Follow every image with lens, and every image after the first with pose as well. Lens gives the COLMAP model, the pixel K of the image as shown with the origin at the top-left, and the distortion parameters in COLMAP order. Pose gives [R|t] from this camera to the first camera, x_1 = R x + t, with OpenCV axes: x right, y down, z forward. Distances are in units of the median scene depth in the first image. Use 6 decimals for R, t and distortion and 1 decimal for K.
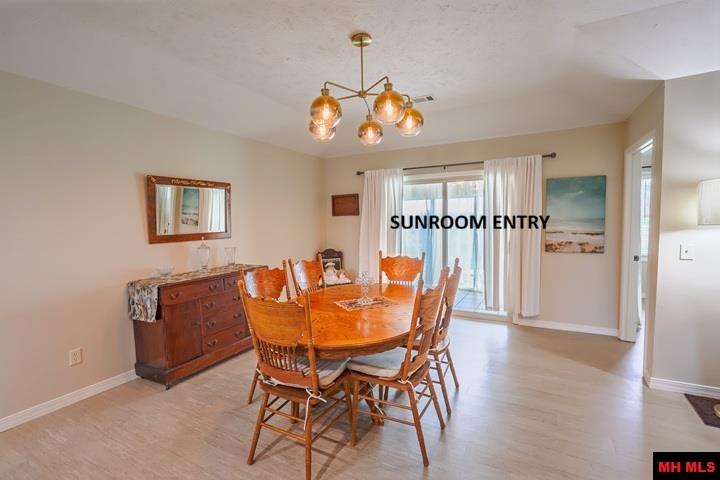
lens RADIAL K [[331.9, 0, 358.9], [0, 331.9, 241.7], [0, 0, 1]] dist [-0.004829, 0.002131]
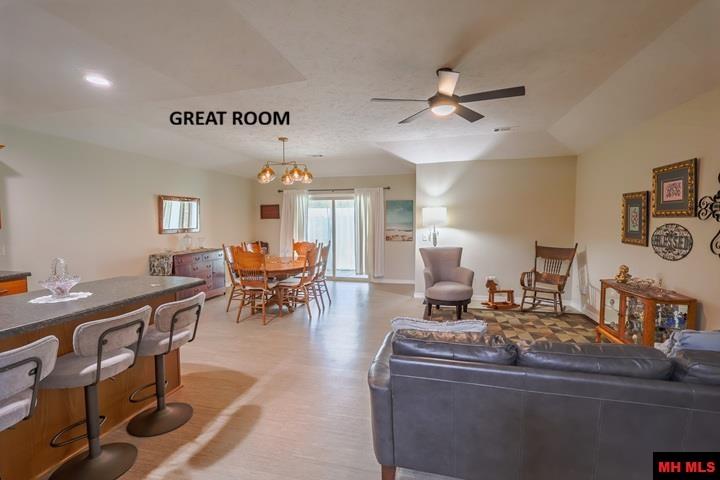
lens RADIAL K [[331.9, 0, 360.4], [0, 331.9, 242.7], [0, 0, 1]] dist [-0.004829, 0.002131]
pose [[0.967883, -0.003116, 0.251380, -0.032912], [0.003907, 0.999989, -0.002648, 0.048740], [-0.251369, 0.003545, 0.967885, -0.764940]]
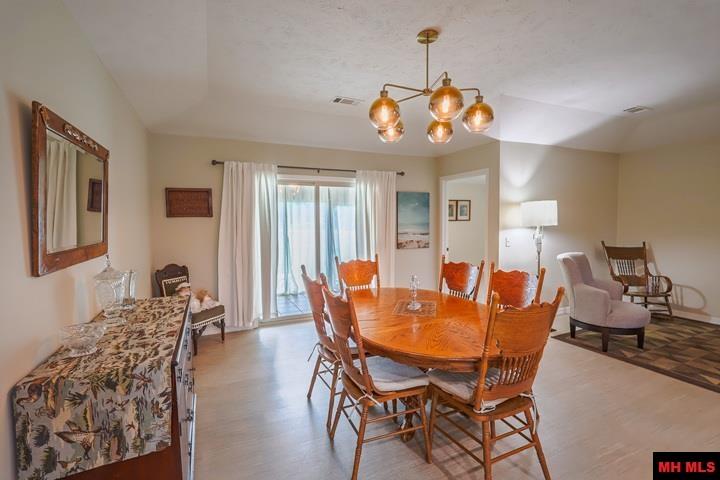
lens RADIAL K [[331.9, 0, 362.0], [0, 331.9, 243.1], [0, 0, 1]] dist [-0.004829, 0.002131]
pose [[0.602807, -0.039278, 0.796920, -0.558200], [0.050882, 0.998647, 0.010732, -0.013387], [-0.796263, 0.034080, 0.603990, 0.360653]]
